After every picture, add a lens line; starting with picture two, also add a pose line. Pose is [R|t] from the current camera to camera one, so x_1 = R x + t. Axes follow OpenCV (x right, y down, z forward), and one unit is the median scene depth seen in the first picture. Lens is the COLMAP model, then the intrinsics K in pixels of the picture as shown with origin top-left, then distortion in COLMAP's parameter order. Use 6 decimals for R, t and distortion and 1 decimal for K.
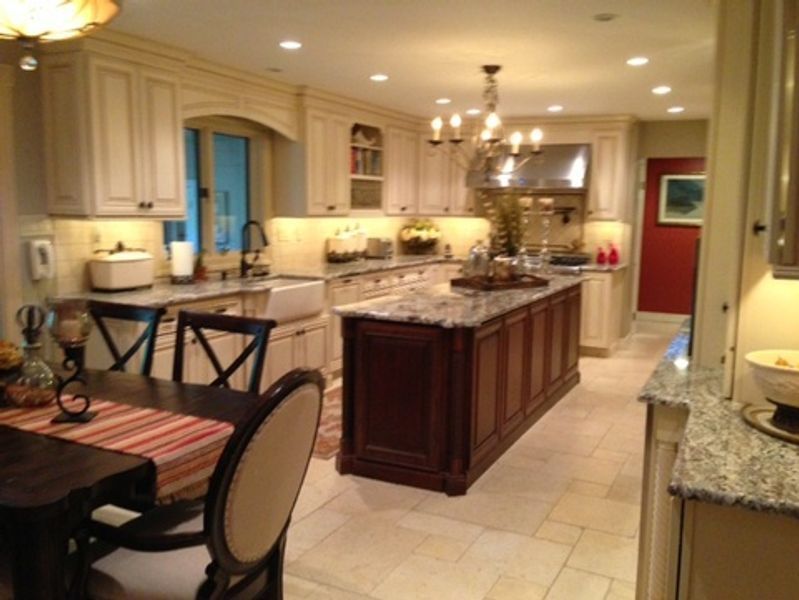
lens RADIAL K [[729.2, 0, 399.5], [0, 729.2, 300.0], [0, 0, 1]] dist [0.123318, -0.156758]
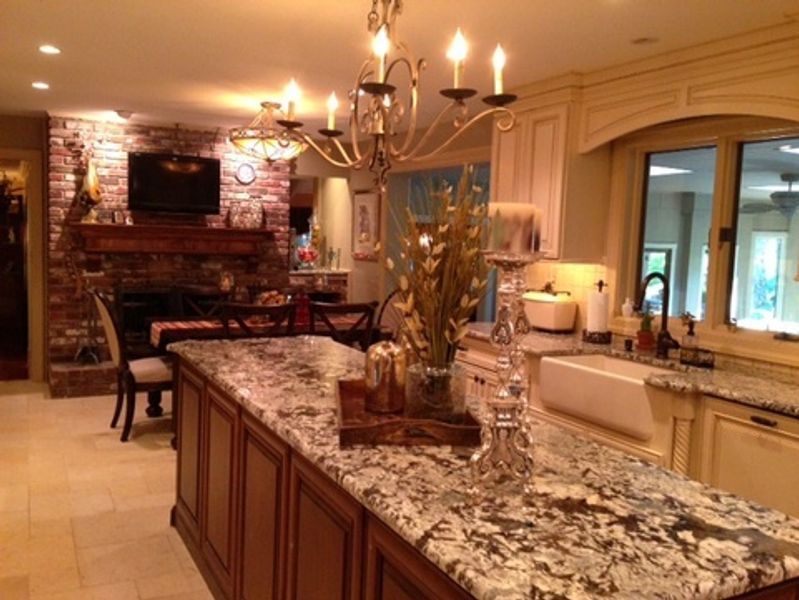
lens RADIAL K [[729.2, 0, 399.5], [0, 729.2, 300.0], [0, 0, 1]] dist [0.123318, -0.156758]
pose [[-0.597086, 0.037173, -0.801315, 0.681611], [-0.143778, 0.977790, 0.152494, -0.217774], [0.789187, 0.206263, -0.578480, 1.734993]]
